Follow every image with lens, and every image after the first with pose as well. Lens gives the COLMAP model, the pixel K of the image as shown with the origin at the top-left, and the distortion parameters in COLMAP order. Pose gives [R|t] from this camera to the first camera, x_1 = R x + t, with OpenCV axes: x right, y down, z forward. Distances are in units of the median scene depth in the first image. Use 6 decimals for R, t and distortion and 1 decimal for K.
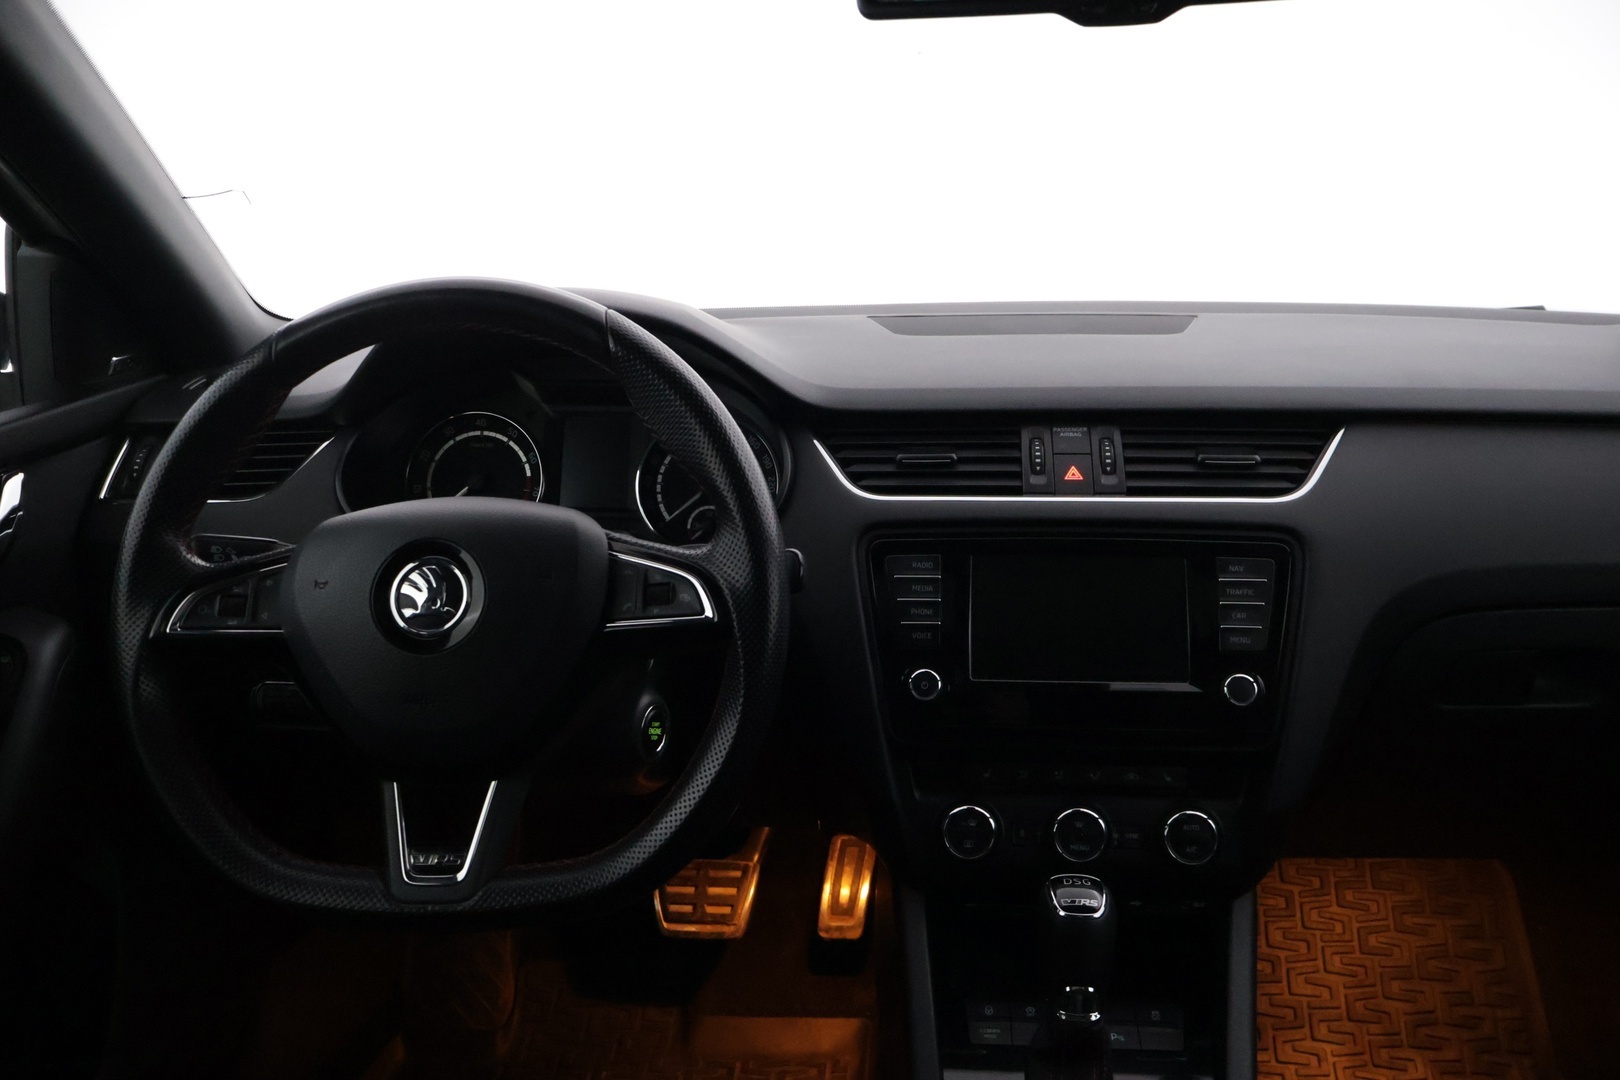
lens RADIAL K [[1372.6, 0, 805.1], [0, 1372.6, 539.8], [0, 0, 1]] dist [-0.006194, 0.000417]
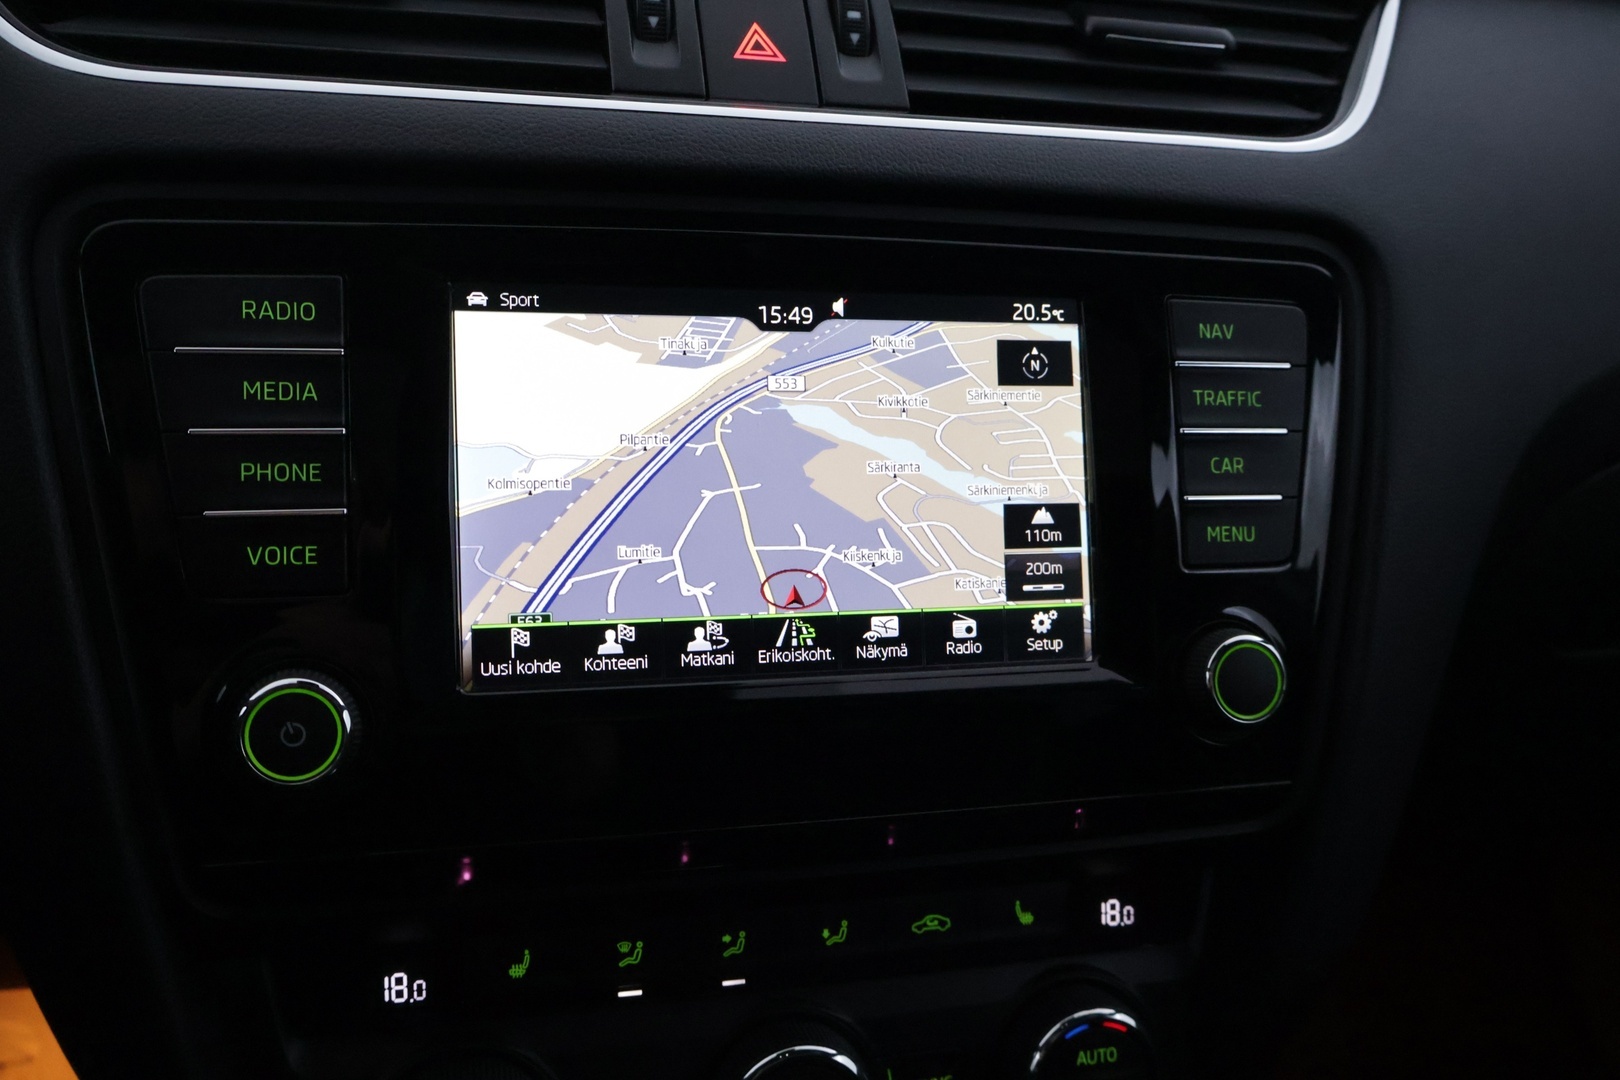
lens RADIAL K [[1406.1, 0, 810.0], [0, 1406.1, 540.0], [0, 0, 1]] dist [0.010087, 0.001466]
pose [[0.934949, -0.042631, 0.352213, 0.079987], [-0.010636, 0.988940, 0.147934, 0.020153], [-0.354624, -0.142057, 0.924155, 0.649922]]
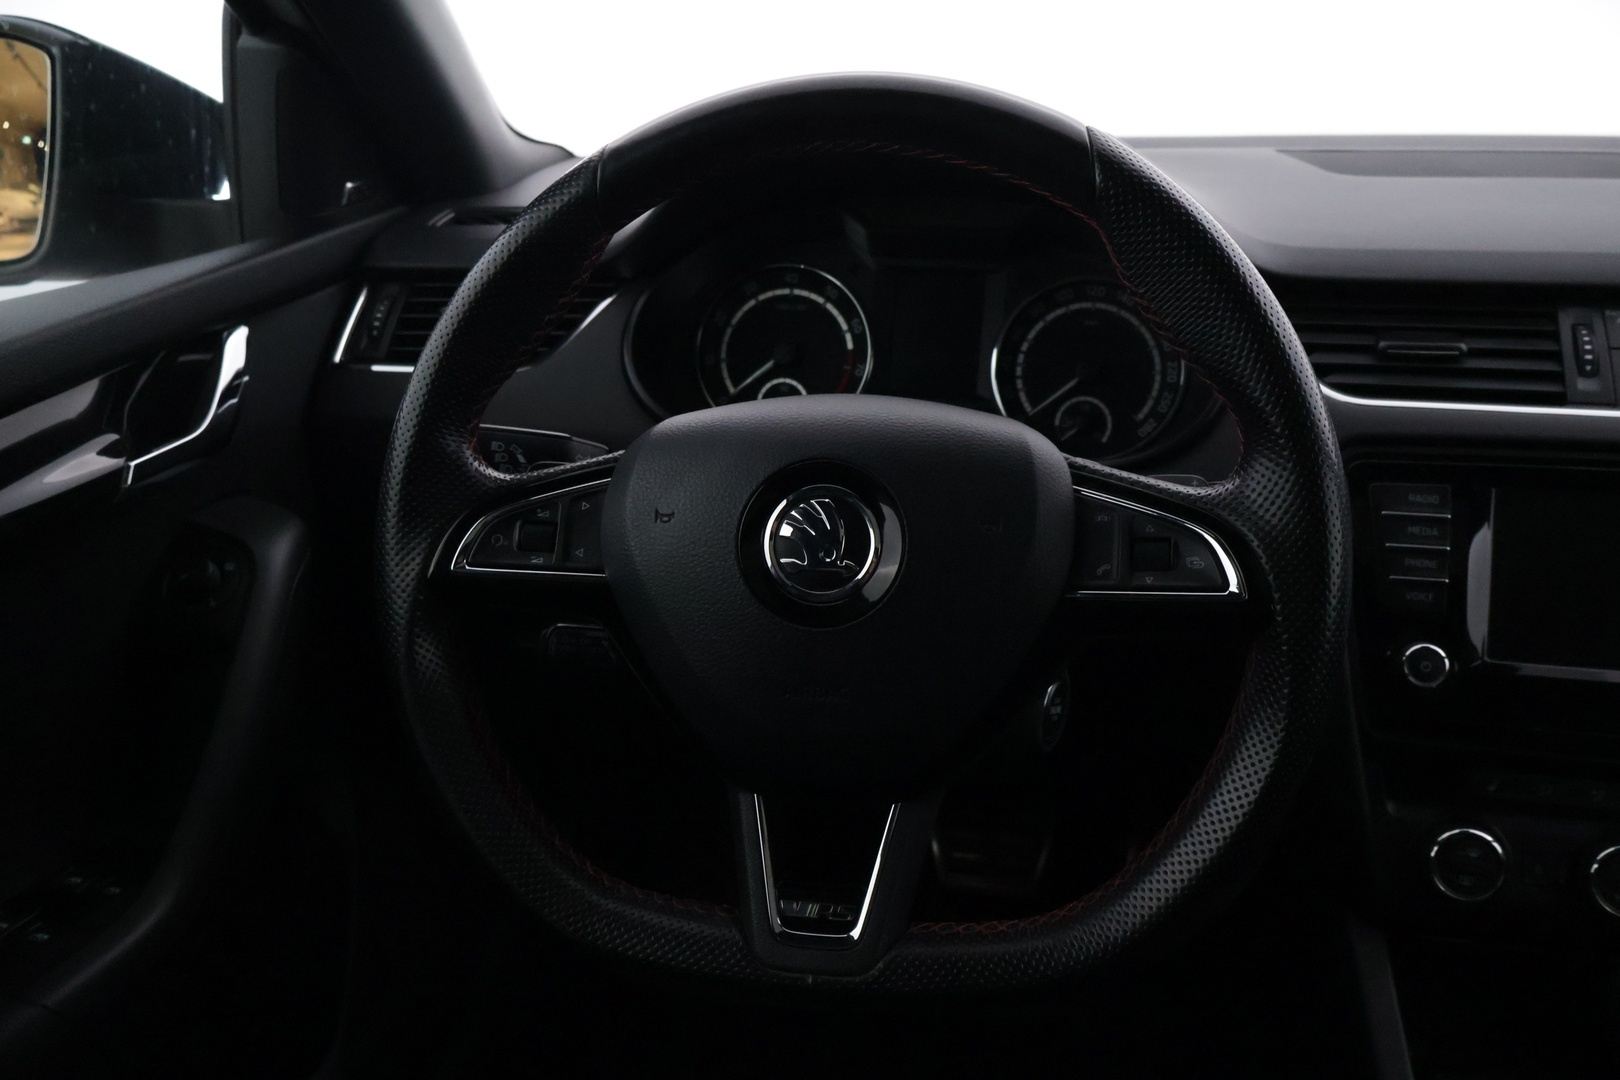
lens RADIAL K [[1360.8, 0, 785.5], [0, 1360.8, 544.7], [0, 0, 1]] dist [-0.006067, -0.001476]
pose [[0.991932, 0.050744, -0.116169, -0.157615], [-0.036925, 0.992307, 0.118163, -0.028727], [0.121271, -0.112920, 0.986176, 0.237768]]
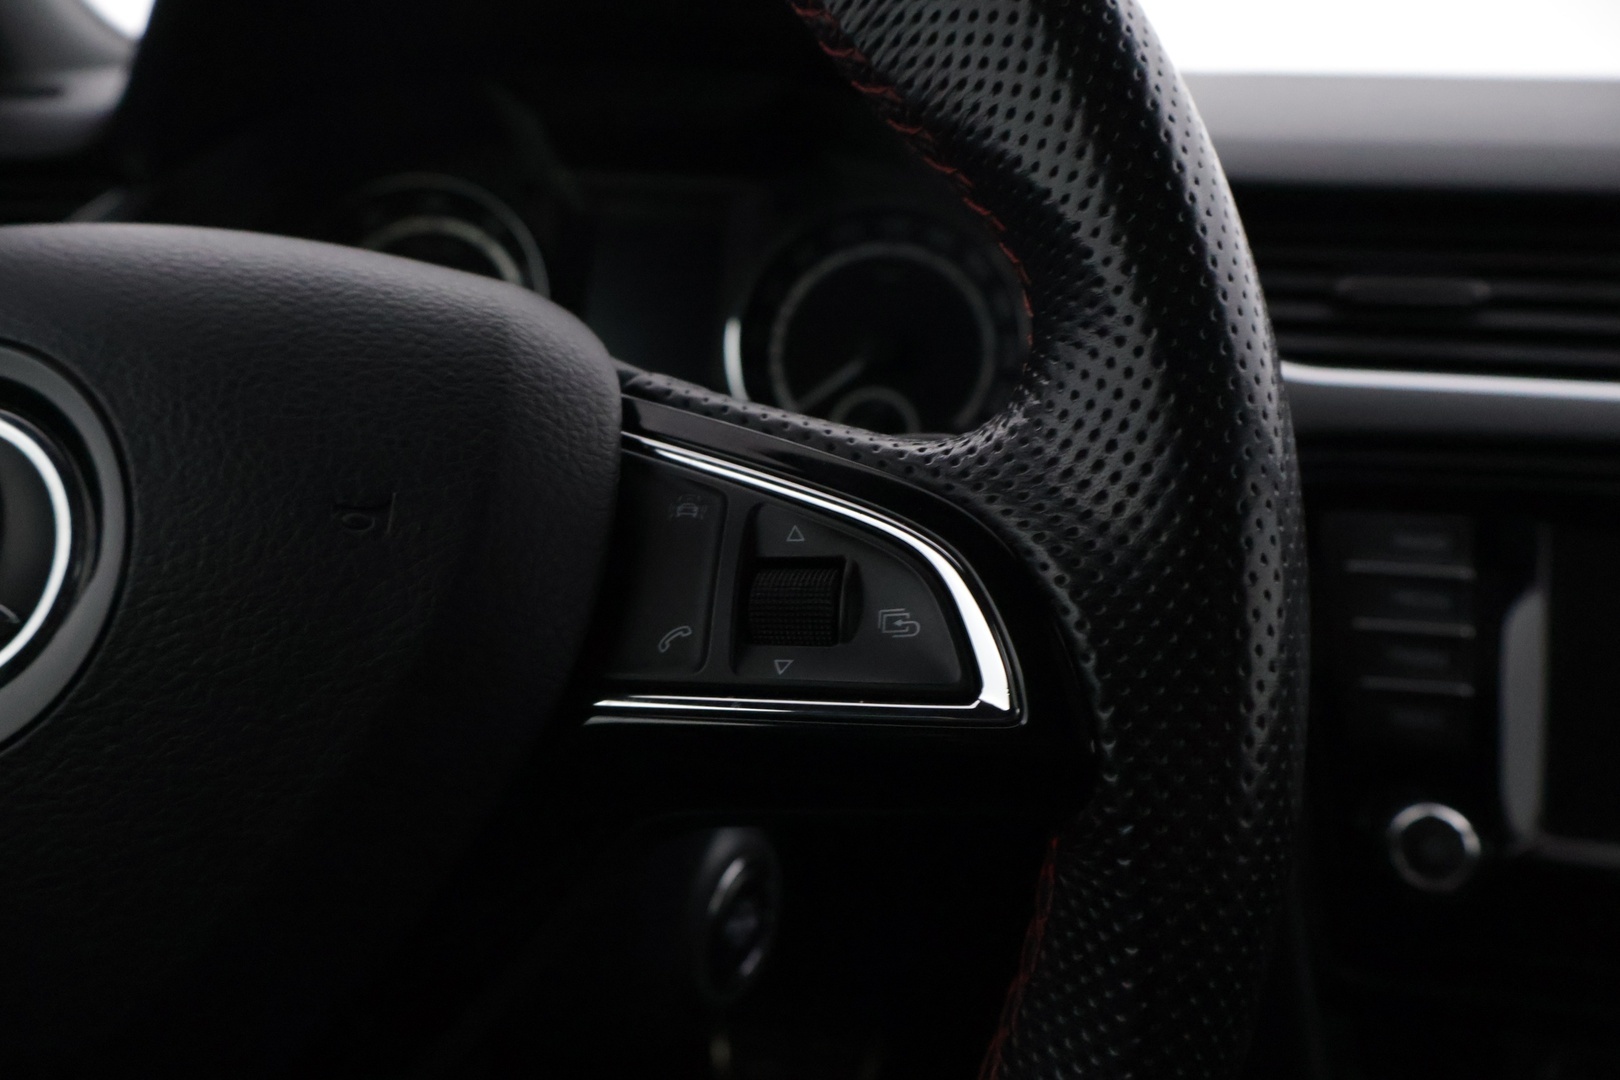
lens RADIAL K [[1360.8, 0, 785.5], [0, 1360.8, 544.7], [0, 0, 1]] dist [-0.006067, -0.001476]
pose [[0.994796, 0.065653, -0.077917, -0.067293], [-0.062691, 0.997236, 0.039869, 0.014155], [0.080320, -0.034777, 0.996162, 0.560454]]
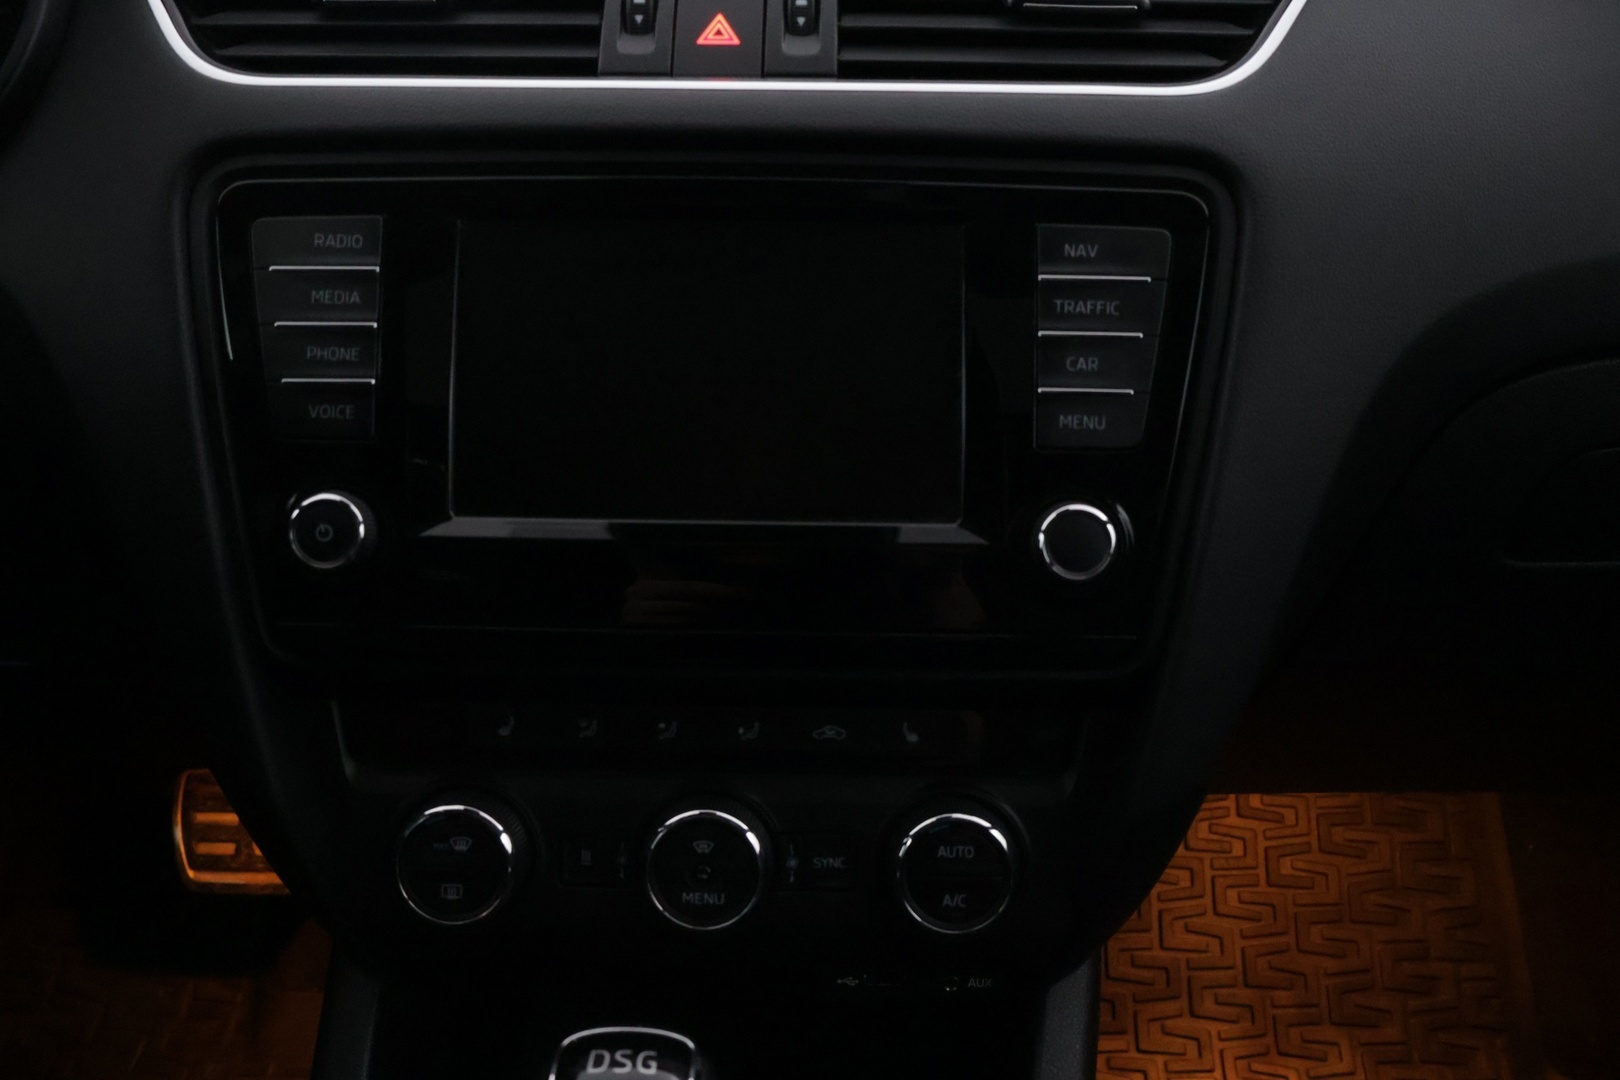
lens RADIAL K [[1372.6, 0, 805.1], [0, 1372.6, 539.8], [0, 0, 1]] dist [-0.006194, 0.000417]
pose [[0.997309, -0.007446, 0.072929, 0.186942], [-0.004543, 0.986639, 0.162857, 0.037627], [-0.073167, -0.162750, 0.983951, 0.544125]]
